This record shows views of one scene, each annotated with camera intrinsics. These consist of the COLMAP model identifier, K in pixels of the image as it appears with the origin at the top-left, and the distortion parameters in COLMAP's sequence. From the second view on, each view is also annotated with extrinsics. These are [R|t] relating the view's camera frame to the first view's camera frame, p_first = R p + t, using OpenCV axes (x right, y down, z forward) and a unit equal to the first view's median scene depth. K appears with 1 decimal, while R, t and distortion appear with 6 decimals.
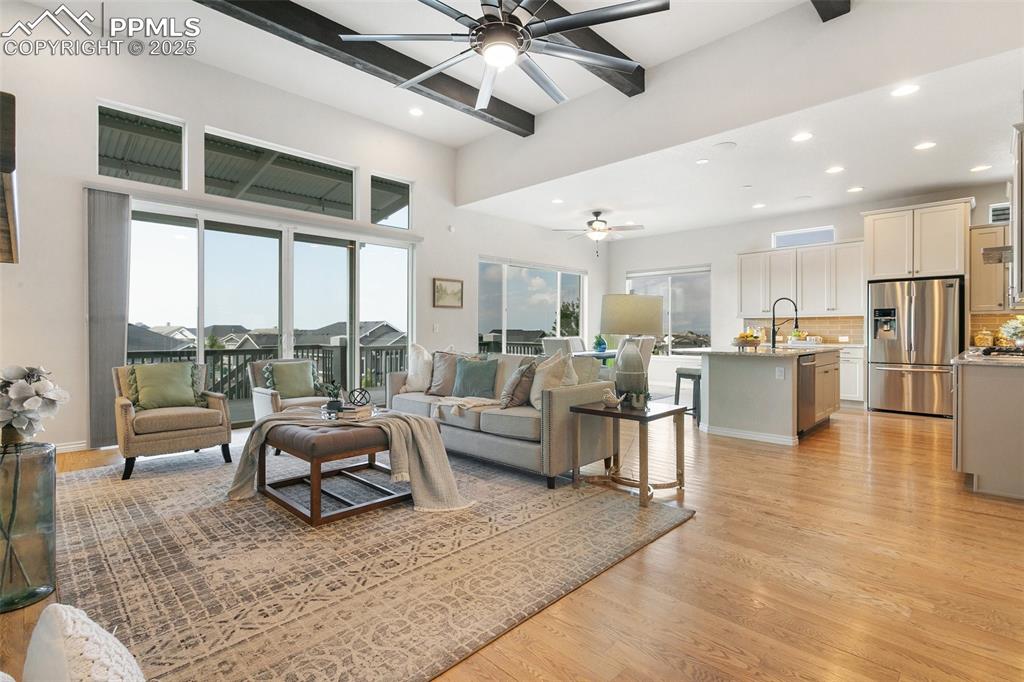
lens RADIAL K [[485.1, 0, 503.6], [0, 485.1, 331.2], [0, 0, 1]] dist [0.000184, 0.000986]
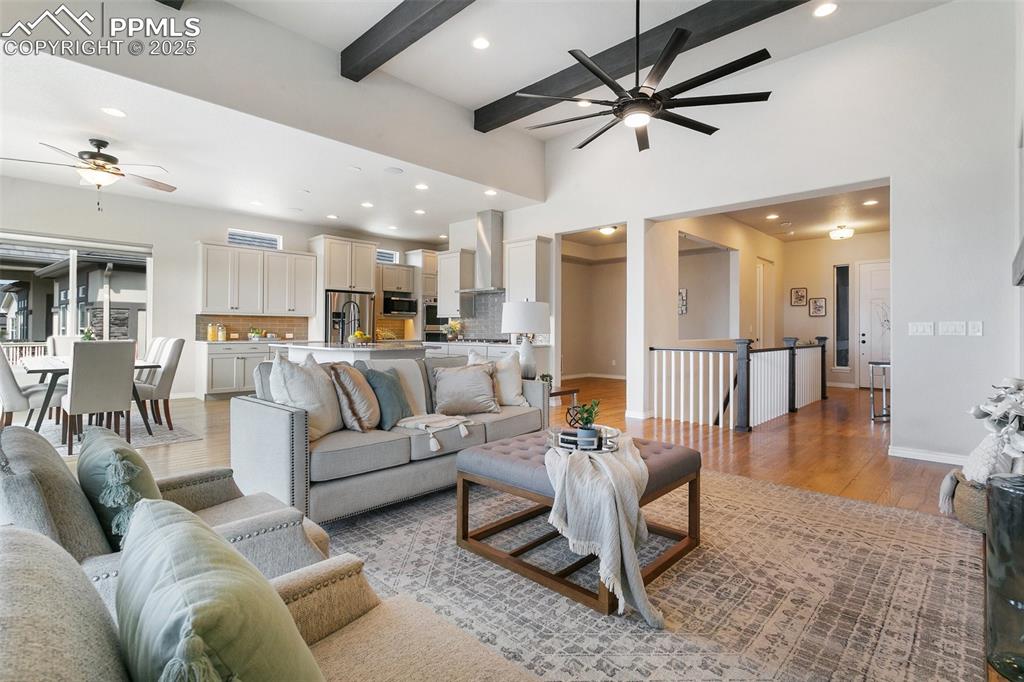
lens RADIAL K [[485.1, 0, 503.6], [0, 485.1, 331.2], [0, 0, 1]] dist [0.000184, 0.000986]
pose [[-0.012375, -0.001425, 0.999922, -0.572076], [-0.007172, 0.999973, 0.001336, -0.000196], [-0.999898, -0.007155, -0.012385, 0.605166]]
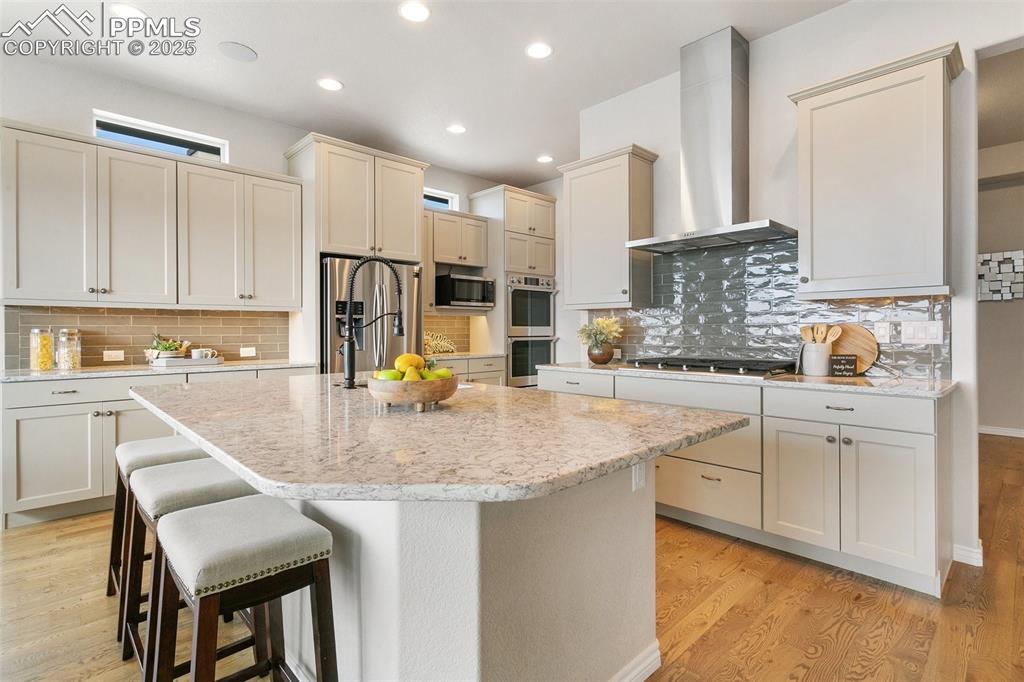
lens RADIAL K [[492.5, 0, 508.8], [0, 492.5, 332.9], [0, 0, 1]] dist [-0.002735, -0.000534]
pose [[0.023430, -0.004314, 0.999716, 0.173813], [0.003114, 0.999986, 0.004242, -0.008493], [-0.999721, 0.003014, 0.023443, 0.832321]]
